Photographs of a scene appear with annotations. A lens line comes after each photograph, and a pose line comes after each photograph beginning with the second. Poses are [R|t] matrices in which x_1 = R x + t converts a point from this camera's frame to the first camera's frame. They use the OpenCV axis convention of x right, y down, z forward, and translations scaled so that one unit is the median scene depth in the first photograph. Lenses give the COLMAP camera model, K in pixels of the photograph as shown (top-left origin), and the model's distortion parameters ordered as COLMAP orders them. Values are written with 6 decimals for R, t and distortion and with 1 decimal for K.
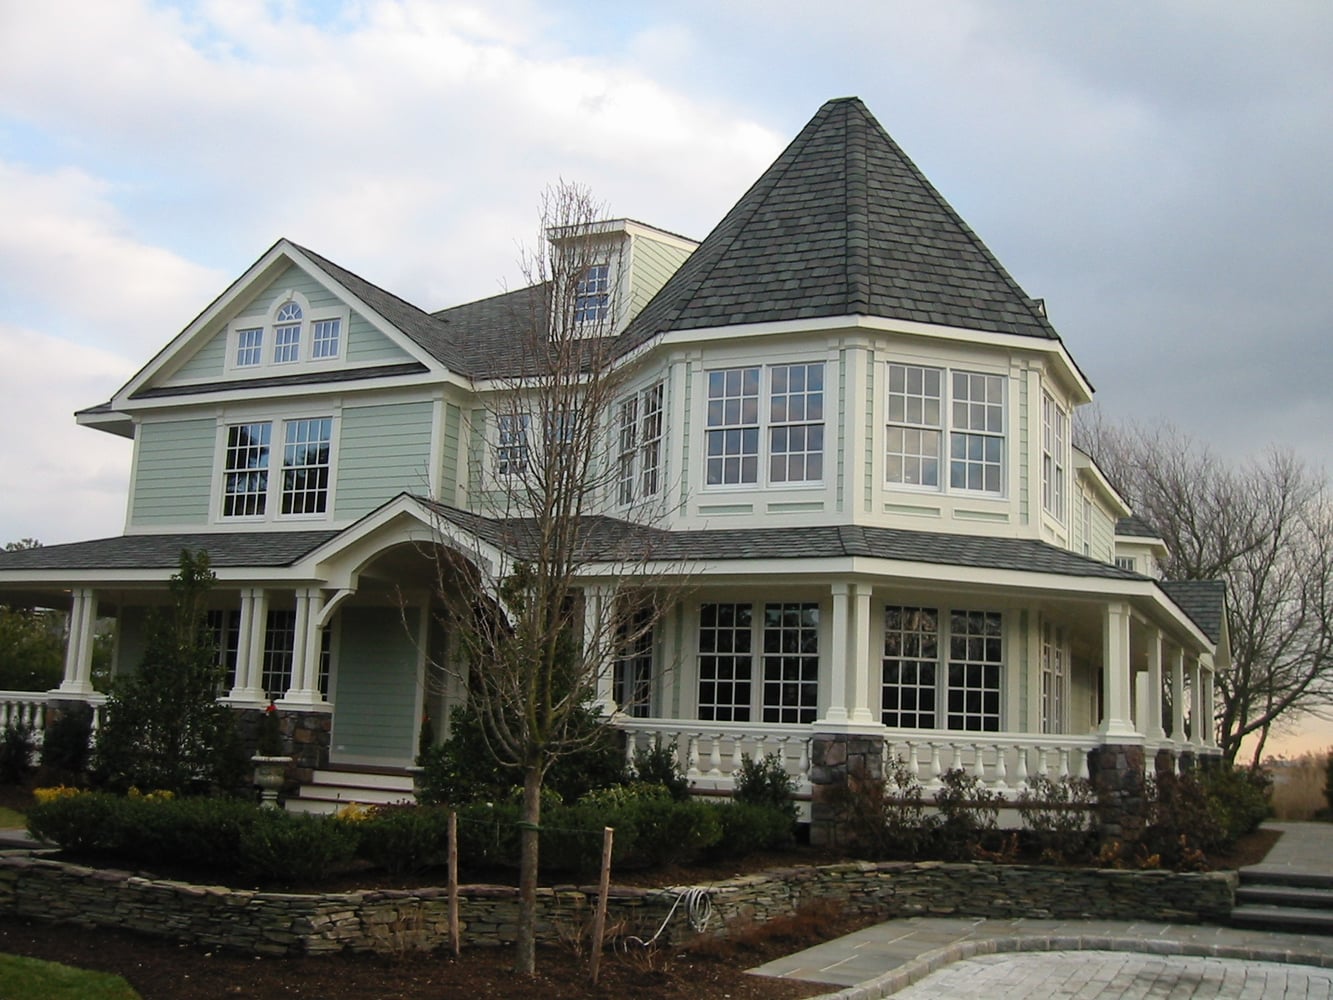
lens RADIAL K [[1446.4, 0, 666.5], [0, 1446.4, 500.0], [0, 0, 1]] dist [-0.125933, 0.128575]
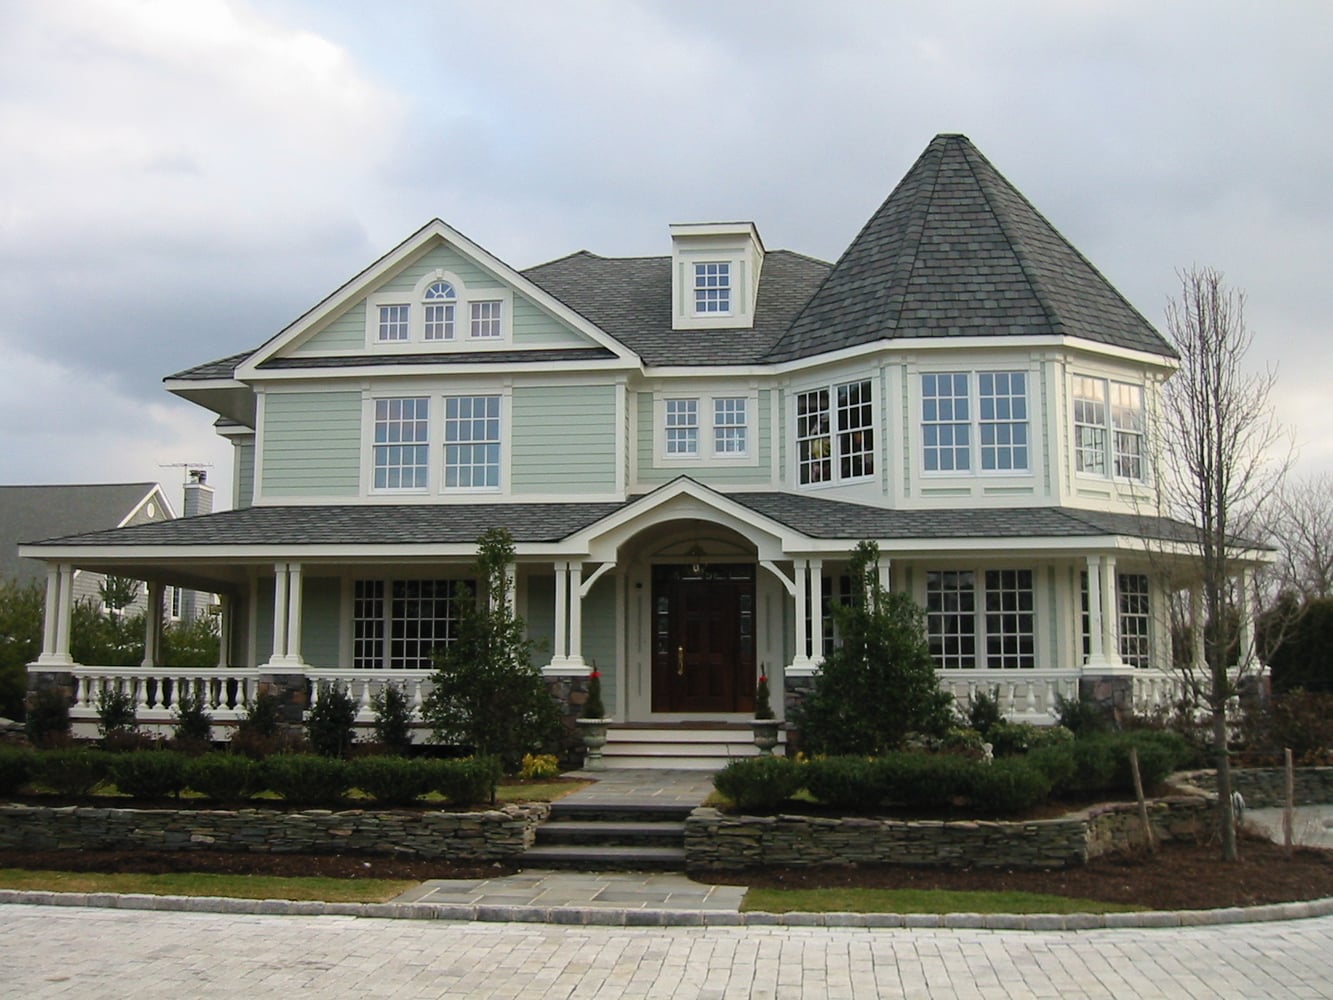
lens RADIAL K [[1446.4, 0, 666.5], [0, 1446.4, 500.0], [0, 0, 1]] dist [-0.125933, 0.128575]
pose [[0.946994, 0.000727, 0.321250, -0.550386], [-0.014650, 0.999055, 0.040925, -0.031563], [-0.320916, -0.043462, 0.946110, -0.048911]]
